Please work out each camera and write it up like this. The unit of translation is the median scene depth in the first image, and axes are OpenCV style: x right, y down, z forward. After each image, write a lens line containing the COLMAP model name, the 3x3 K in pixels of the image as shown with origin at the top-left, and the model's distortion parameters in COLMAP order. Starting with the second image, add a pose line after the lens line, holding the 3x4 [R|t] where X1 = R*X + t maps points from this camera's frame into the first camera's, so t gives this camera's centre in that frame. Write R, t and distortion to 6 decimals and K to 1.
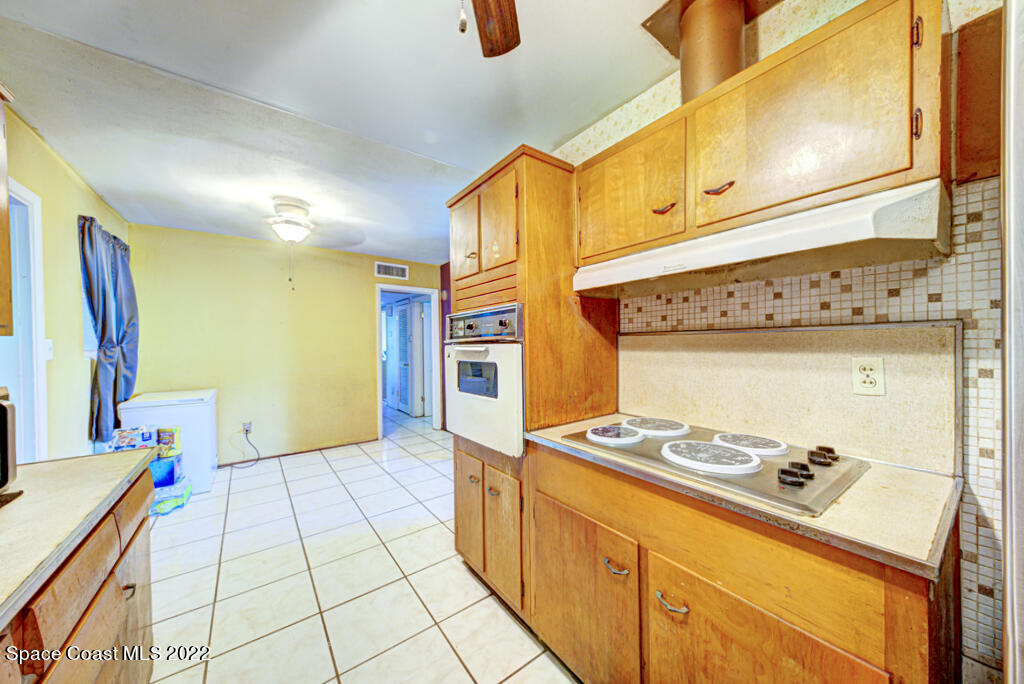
lens RADIAL K [[353.6, 0, 521.1], [0, 353.6, 346.5], [0, 0, 1]] dist [0.008726, -0.001029]
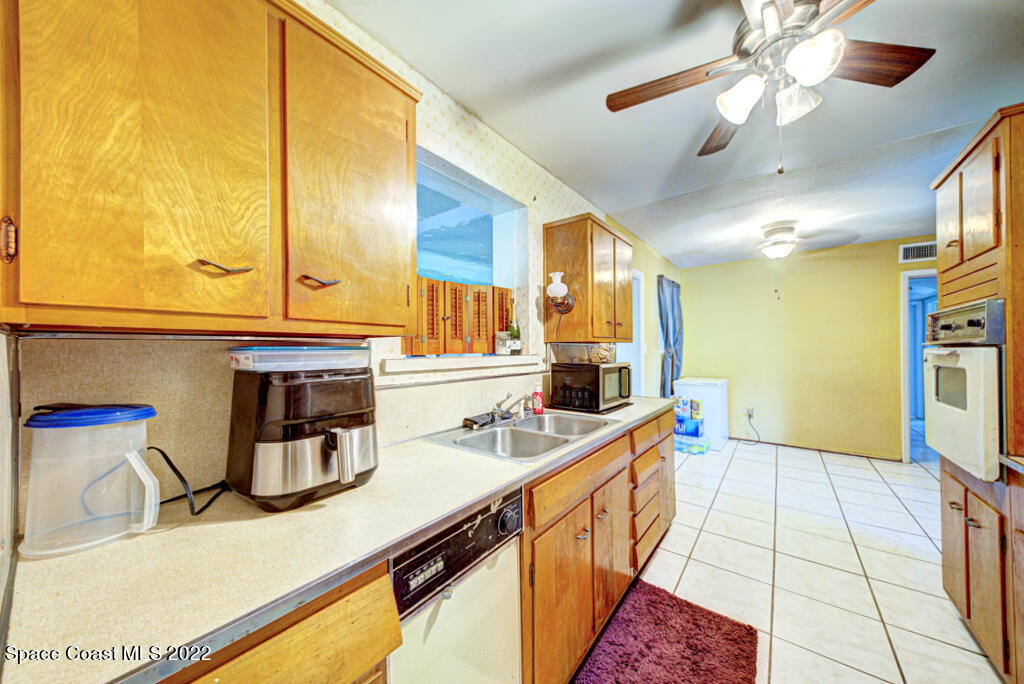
lens RADIAL K [[353.6, 0, 517.5], [0, 353.6, 346.1], [0, 0, 1]] dist [0.008726, -0.001029]
pose [[0.279674, 0.005499, -0.960079, 0.266869], [-0.006943, 0.999969, 0.003705, -0.003671], [0.960070, 0.005629, 0.279704, -0.171470]]
